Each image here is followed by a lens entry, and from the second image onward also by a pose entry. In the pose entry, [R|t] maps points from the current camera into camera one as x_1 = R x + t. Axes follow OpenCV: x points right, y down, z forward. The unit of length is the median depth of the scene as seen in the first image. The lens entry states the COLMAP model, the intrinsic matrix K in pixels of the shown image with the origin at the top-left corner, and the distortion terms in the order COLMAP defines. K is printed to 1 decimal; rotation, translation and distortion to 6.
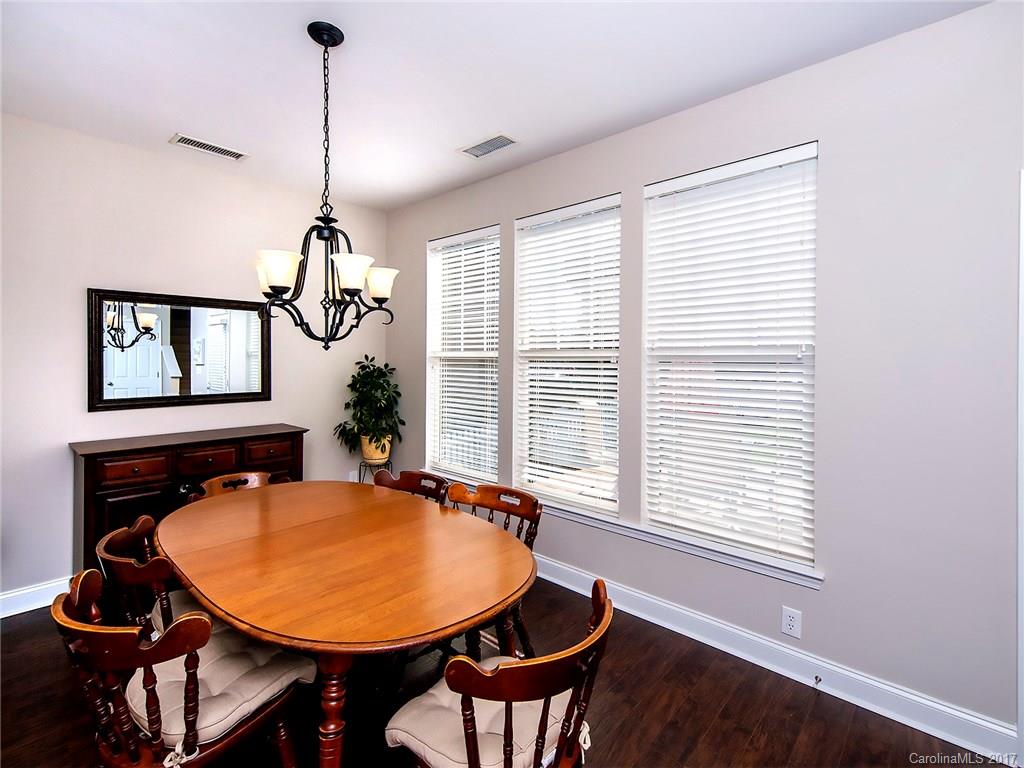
lens RADIAL K [[478.9, 0, 516.6], [0, 478.9, 364.9], [0, 0, 1]] dist [0.026564, -0.000010]
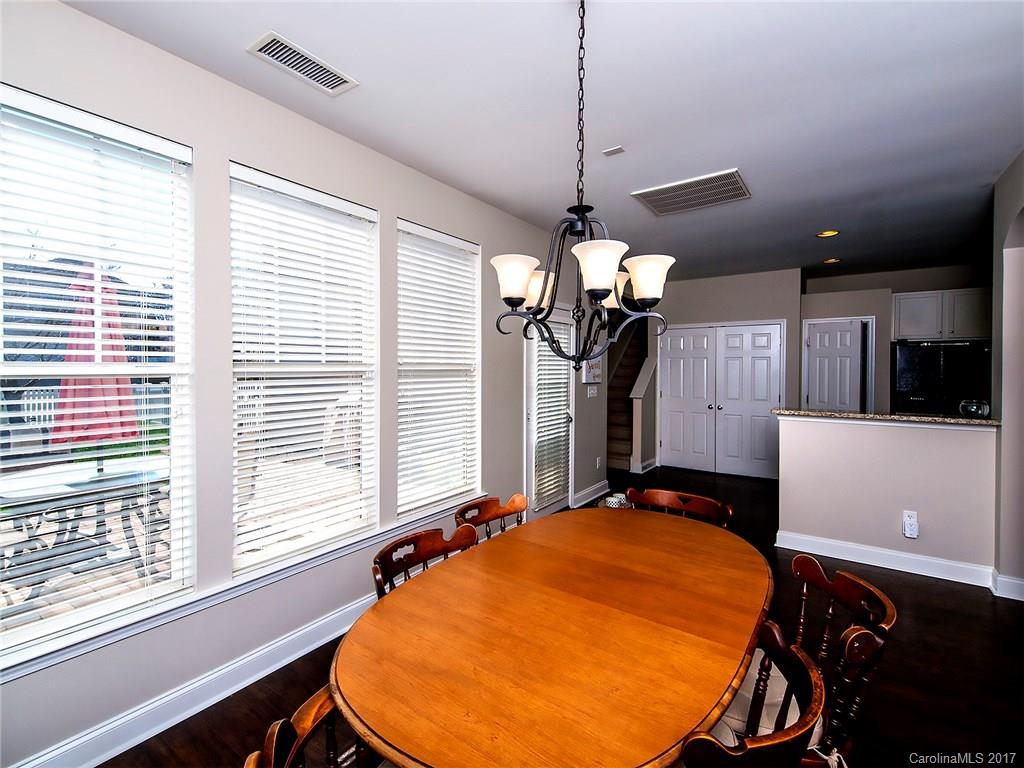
lens RADIAL K [[478.9, 0, 516.6], [0, 478.9, 364.9], [0, 0, 1]] dist [0.026564, -0.000010]
pose [[-0.101270, -0.004294, 0.994850, -0.914839], [0.008061, 0.999954, 0.005136, -0.035625], [-0.994826, 0.008540, -0.101230, 0.901615]]
